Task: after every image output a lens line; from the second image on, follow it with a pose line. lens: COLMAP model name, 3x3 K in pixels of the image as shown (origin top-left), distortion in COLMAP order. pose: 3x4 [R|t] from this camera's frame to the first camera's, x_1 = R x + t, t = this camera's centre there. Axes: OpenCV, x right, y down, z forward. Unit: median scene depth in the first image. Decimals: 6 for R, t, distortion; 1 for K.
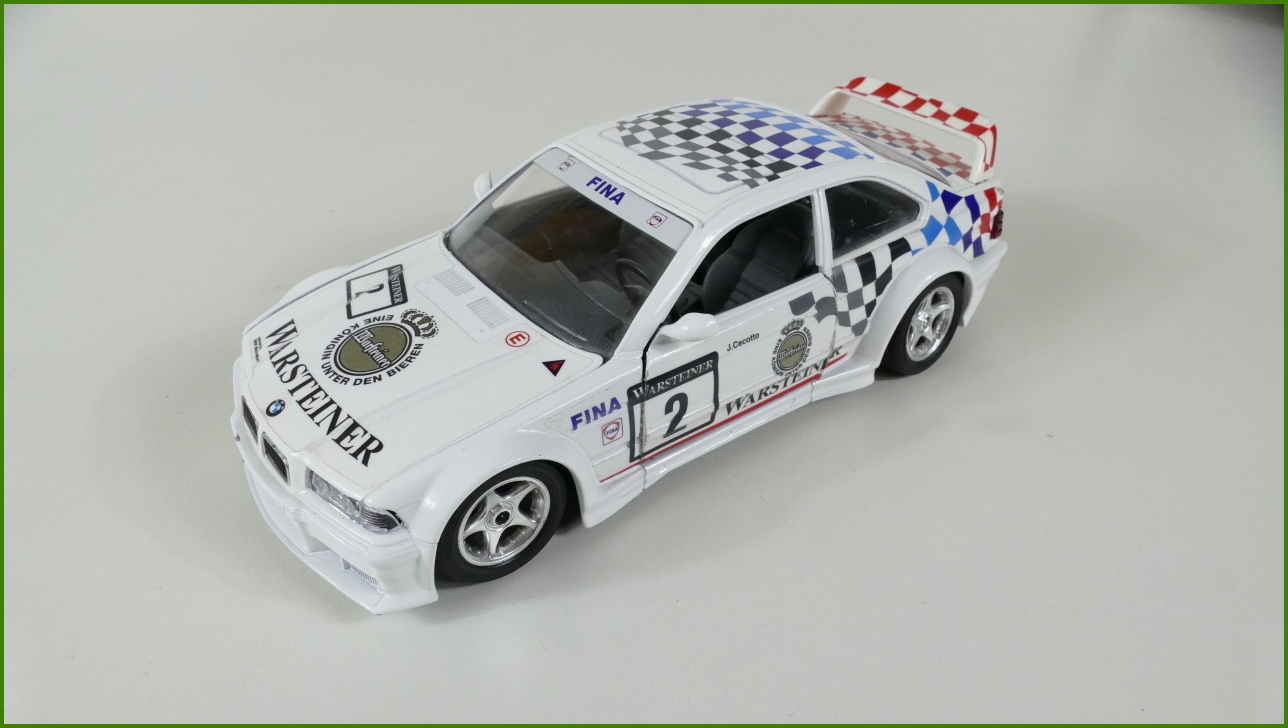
lens RADIAL K [[948.0, 0, 626.8], [0, 948.0, 365.1], [0, 0, 1]] dist [-0.000760, 0.002887]
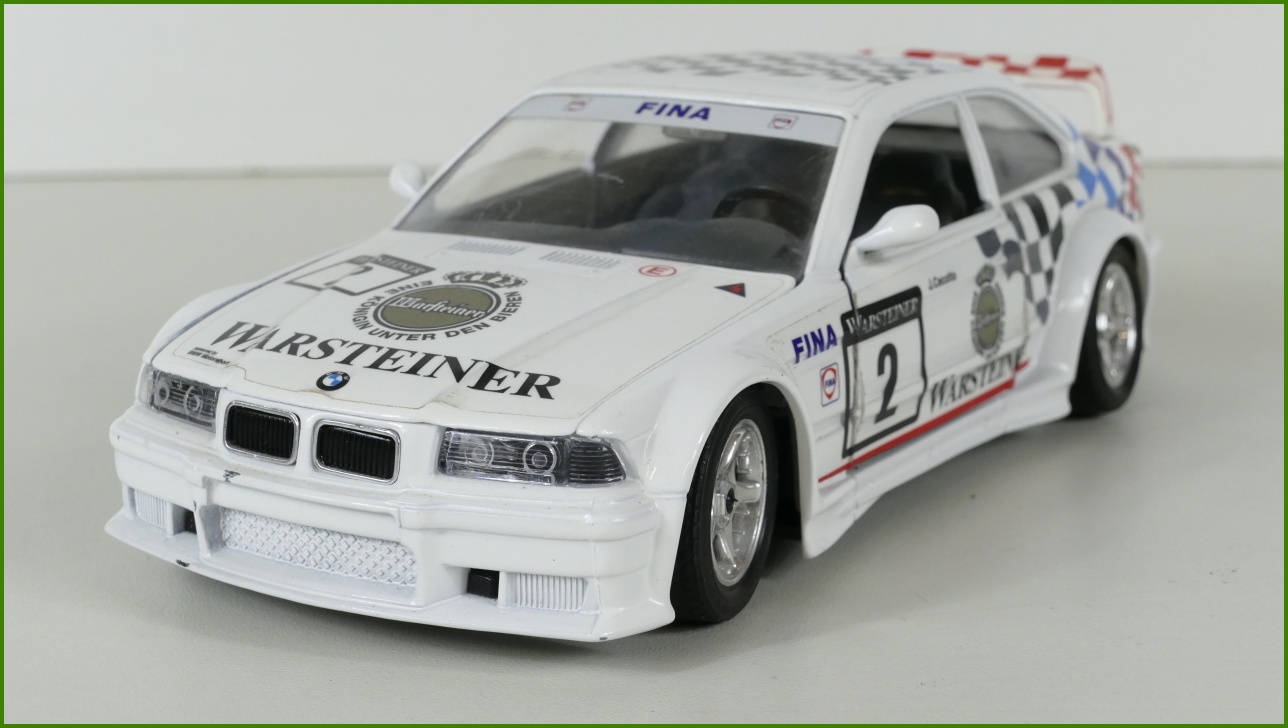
lens RADIAL K [[2382.9, 0, 644.0], [0, 2382.9, 364.0], [0, 0, 1]] dist [-0.023893, -0.066517]
pose [[0.923898, -0.081943, 0.373763, -0.640982], [0.220586, 0.912211, -0.345272, 0.512615], [-0.312658, 0.401443, 0.860865, -0.316398]]
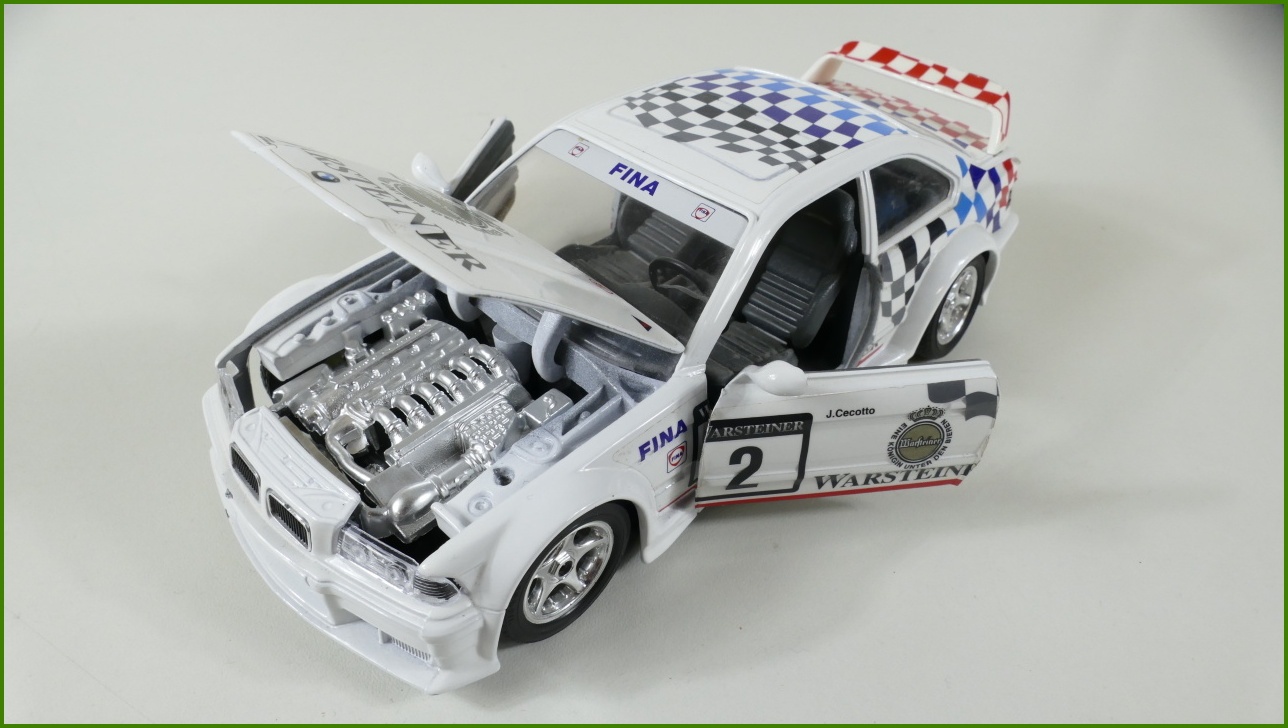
lens RADIAL K [[948.0, 0, 626.8], [0, 948.0, 365.1], [0, 0, 1]] dist [-0.000760, 0.002887]
pose [[0.989110, -0.058194, 0.135185, -0.152821], [0.052130, 0.997487, 0.047976, -0.052456], [-0.137638, -0.040406, 0.989658, 0.116293]]
